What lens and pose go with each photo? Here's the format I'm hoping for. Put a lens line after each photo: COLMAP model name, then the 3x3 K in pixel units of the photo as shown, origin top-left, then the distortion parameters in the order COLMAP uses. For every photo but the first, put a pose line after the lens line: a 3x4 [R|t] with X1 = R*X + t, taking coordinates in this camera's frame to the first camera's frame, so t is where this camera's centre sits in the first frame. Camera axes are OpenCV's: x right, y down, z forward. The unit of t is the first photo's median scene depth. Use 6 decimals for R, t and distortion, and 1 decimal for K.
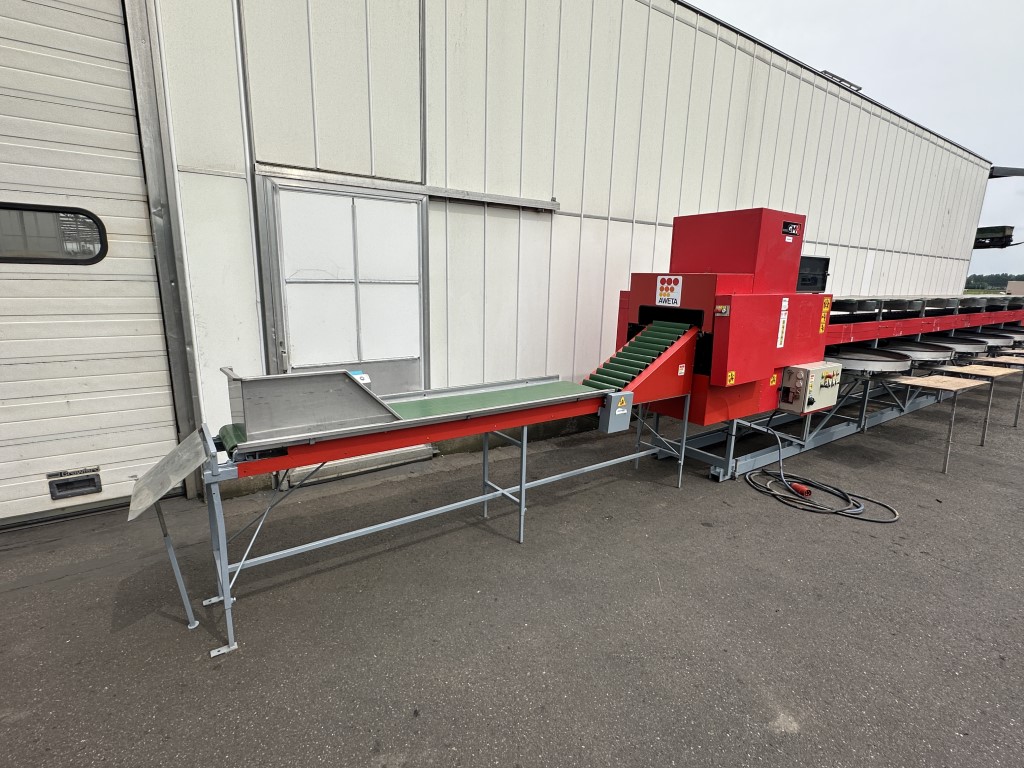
lens RADIAL K [[487.9, 0, 507.5], [0, 487.9, 384.5], [0, 0, 1]] dist [-0.005339, 0.002051]
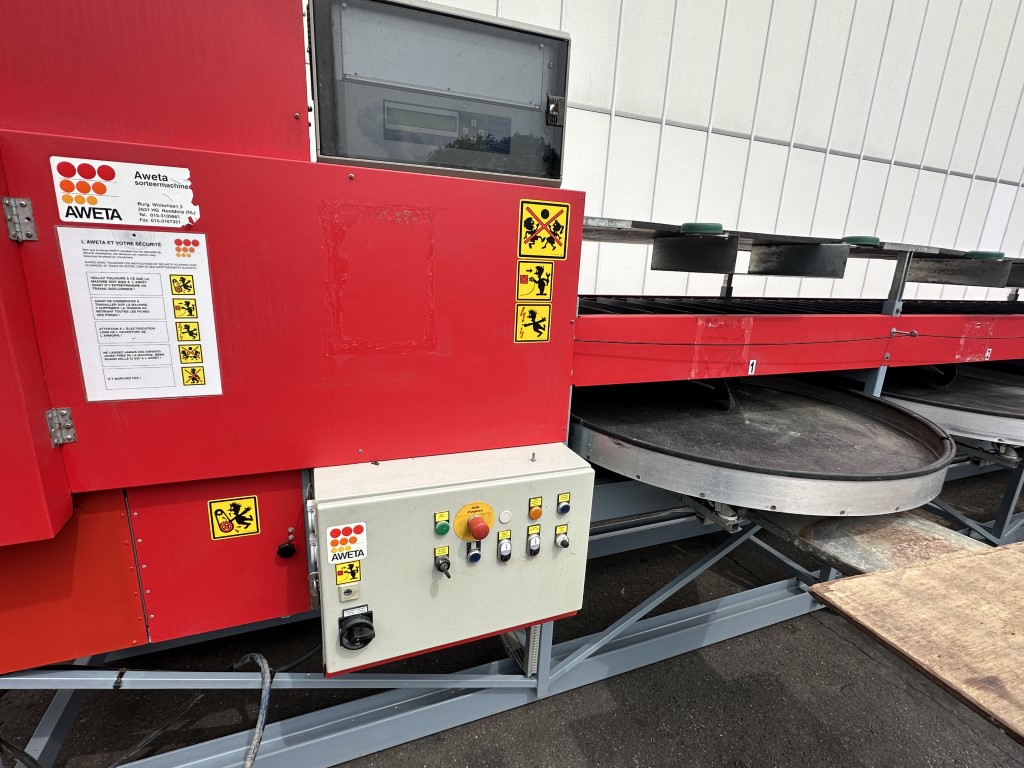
lens RADIAL K [[487.9, 0, 507.0], [0, 487.9, 387.4], [0, 0, 1]] dist [-0.005339, 0.002051]
pose [[0.975740, 0.076732, -0.205048, 0.800549], [-0.069002, 0.996619, 0.044598, -0.106786], [0.207776, -0.029368, 0.977735, 0.860065]]
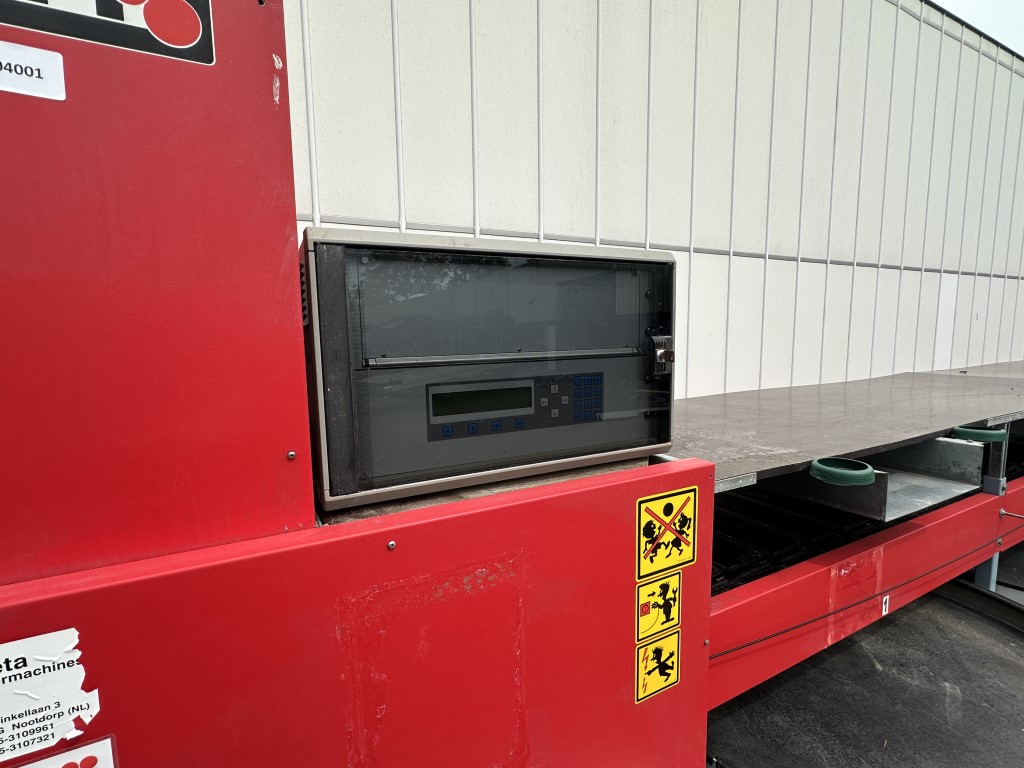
lens RADIAL K [[487.9, 0, 506.9], [0, 487.9, 389.1], [0, 0, 1]] dist [-0.005339, 0.002051]
pose [[0.993223, -0.025777, -0.113332, 0.715246], [0.014446, 0.994914, -0.099691, -0.226868], [0.115325, 0.097378, 0.988543, 0.948111]]
